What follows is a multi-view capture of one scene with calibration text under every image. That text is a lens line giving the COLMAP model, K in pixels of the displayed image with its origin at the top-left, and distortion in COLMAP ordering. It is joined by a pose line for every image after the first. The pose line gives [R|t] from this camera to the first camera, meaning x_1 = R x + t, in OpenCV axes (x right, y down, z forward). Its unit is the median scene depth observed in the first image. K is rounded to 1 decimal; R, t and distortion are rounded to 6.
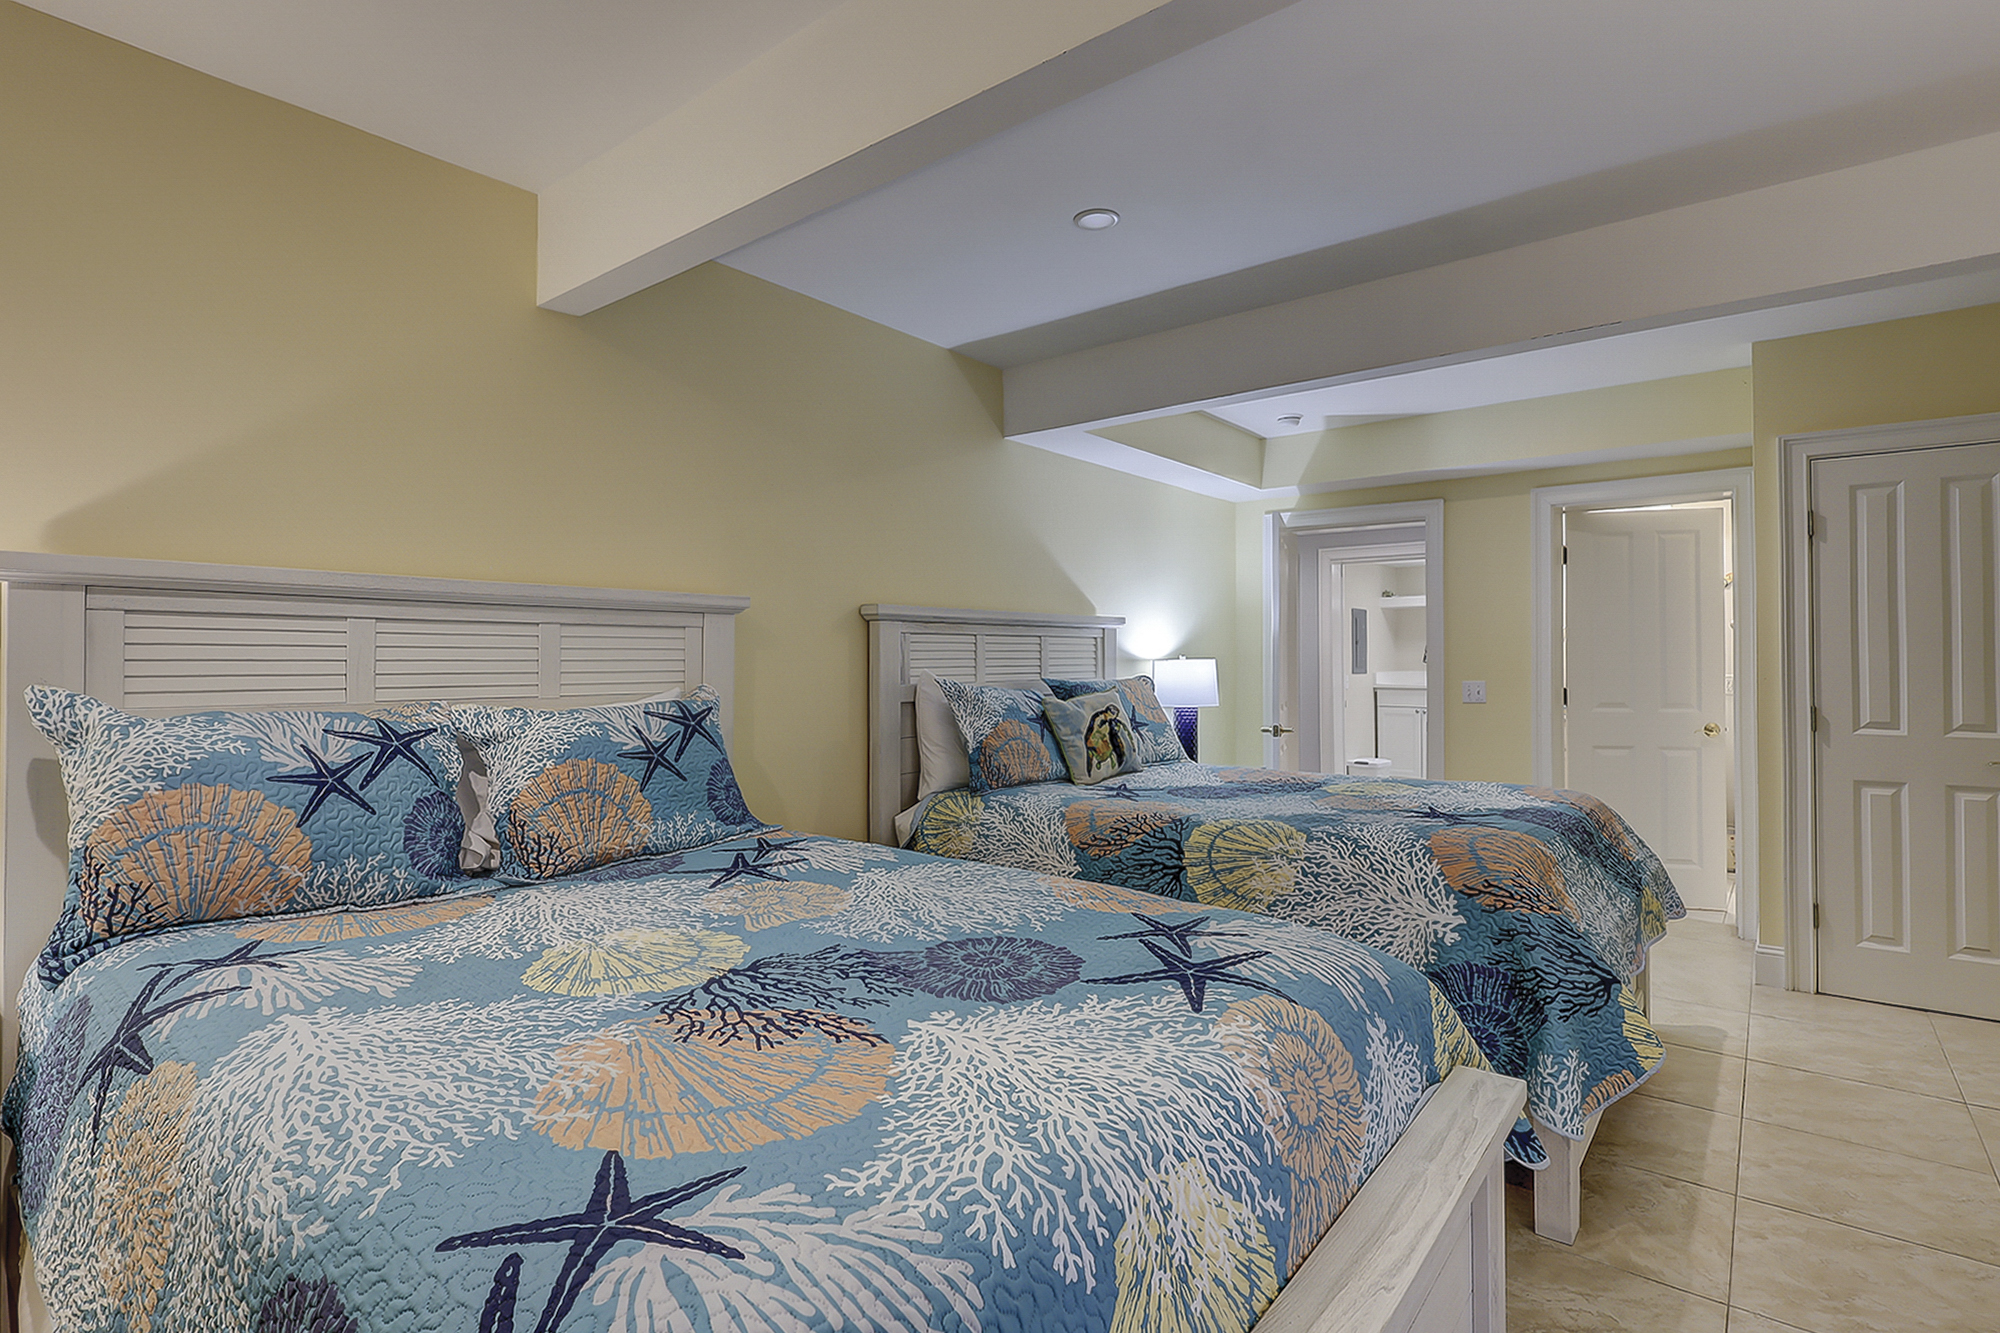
lens RADIAL K [[966.4, 0, 1002.7], [0, 966.4, 652.4], [0, 0, 1]] dist [0.000163, -0.000063]
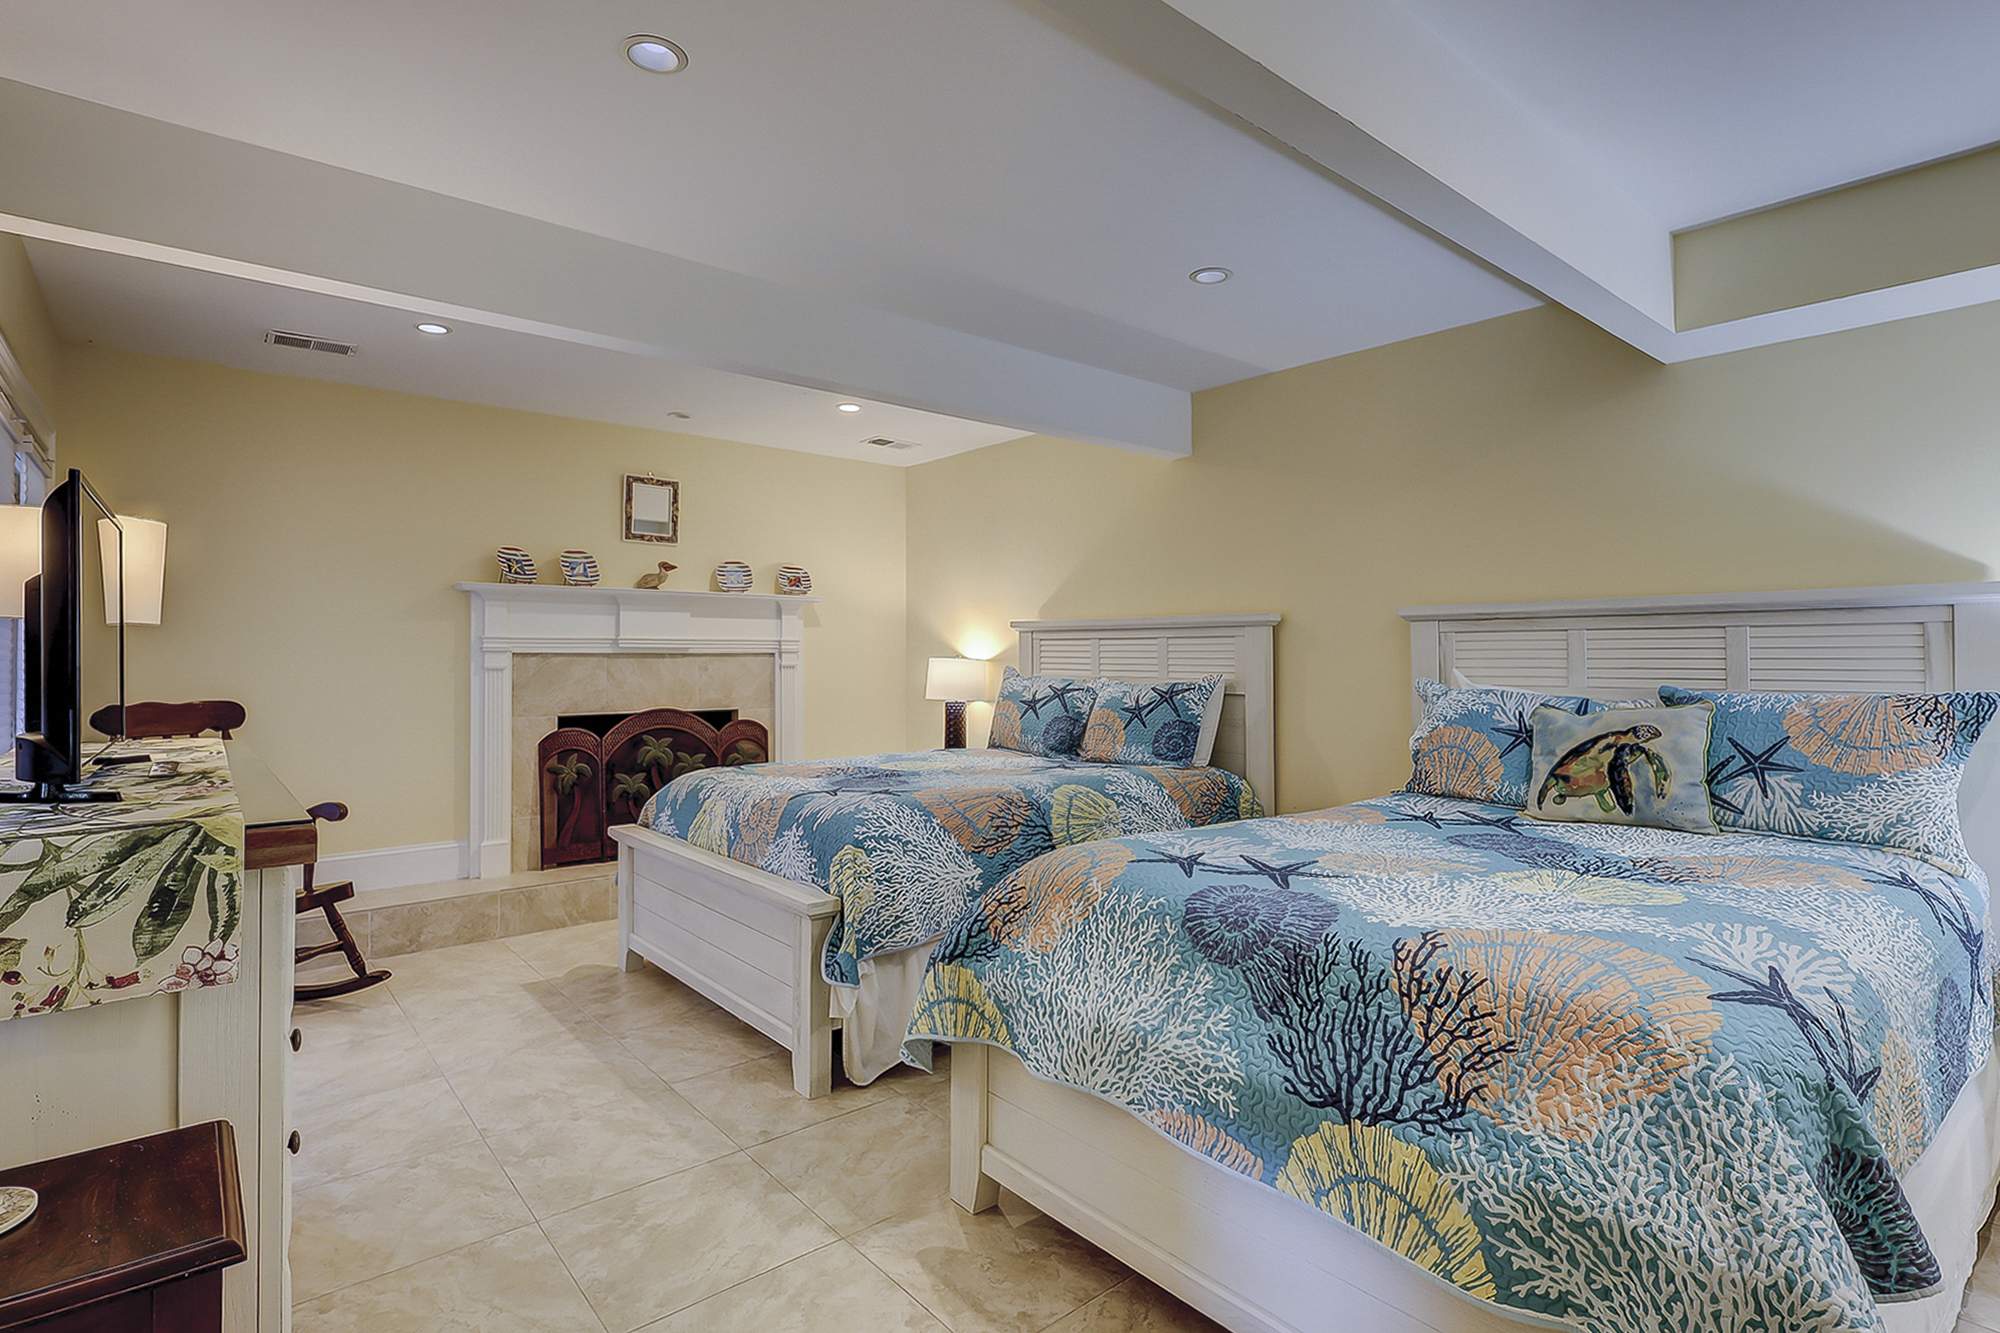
lens RADIAL K [[966.4, 0, 1001.5], [0, 966.4, 664.9], [0, 0, 1]] dist [0.000163, -0.000063]
pose [[-0.200283, -0.000200, -0.979738, 0.895597], [-0.004968, 0.999987, 0.000811, 0.013557], [0.979726, 0.005029, -0.200281, 0.706435]]
